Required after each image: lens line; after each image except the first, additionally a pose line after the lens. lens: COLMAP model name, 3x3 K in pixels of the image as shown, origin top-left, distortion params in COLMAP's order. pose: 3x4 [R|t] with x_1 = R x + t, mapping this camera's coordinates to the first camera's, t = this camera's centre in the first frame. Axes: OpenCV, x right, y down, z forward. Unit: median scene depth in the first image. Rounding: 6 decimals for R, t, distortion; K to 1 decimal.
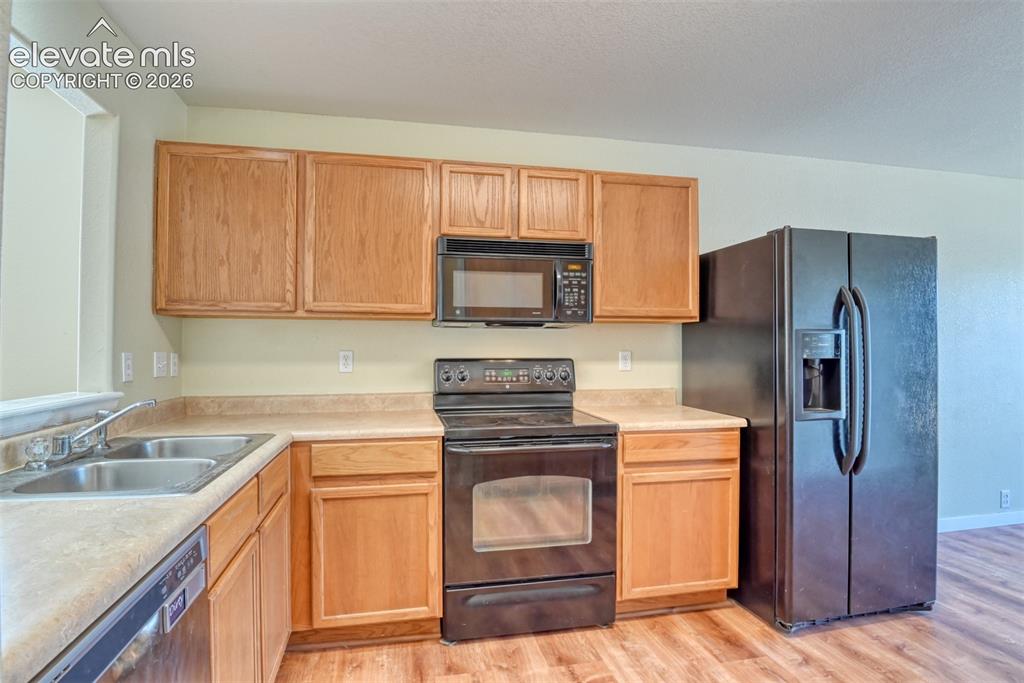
lens RADIAL K [[514.4, 0, 511.4], [0, 514.4, 347.8], [0, 0, 1]] dist [-0.022106, -0.001443]
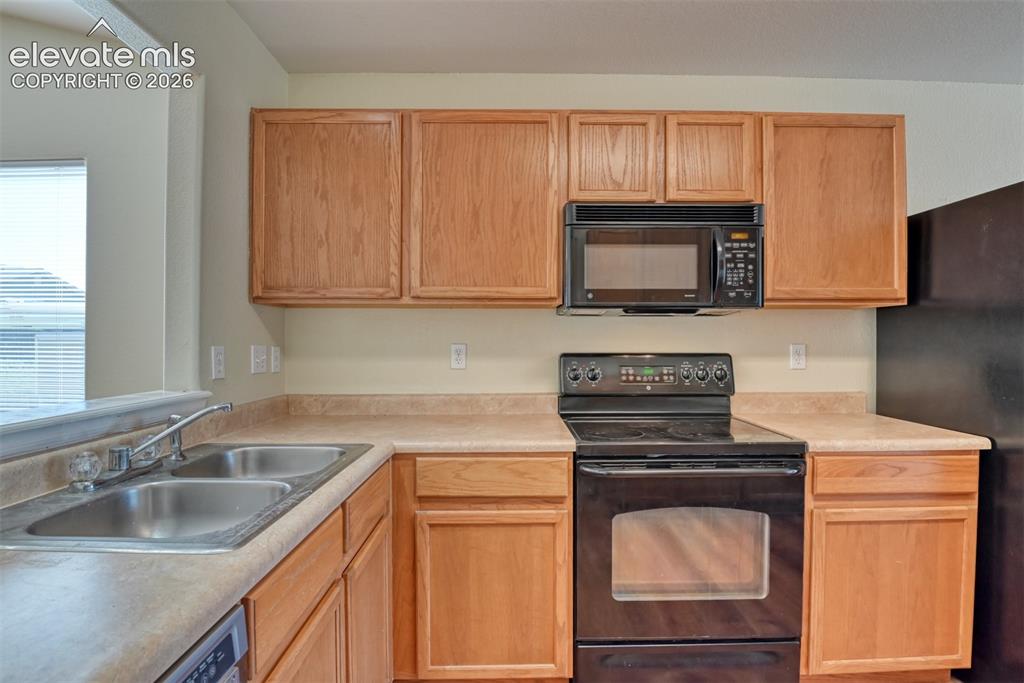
lens RADIAL K [[514.4, 0, 511.4], [0, 514.4, 347.8], [0, 0, 1]] dist [-0.022106, -0.001443]
pose [[0.975792, 0.001360, -0.218694, -0.050712], [0.001515, 0.999915, 0.012977, 0.001428], [0.218693, -0.012994, 0.975707, 0.193516]]
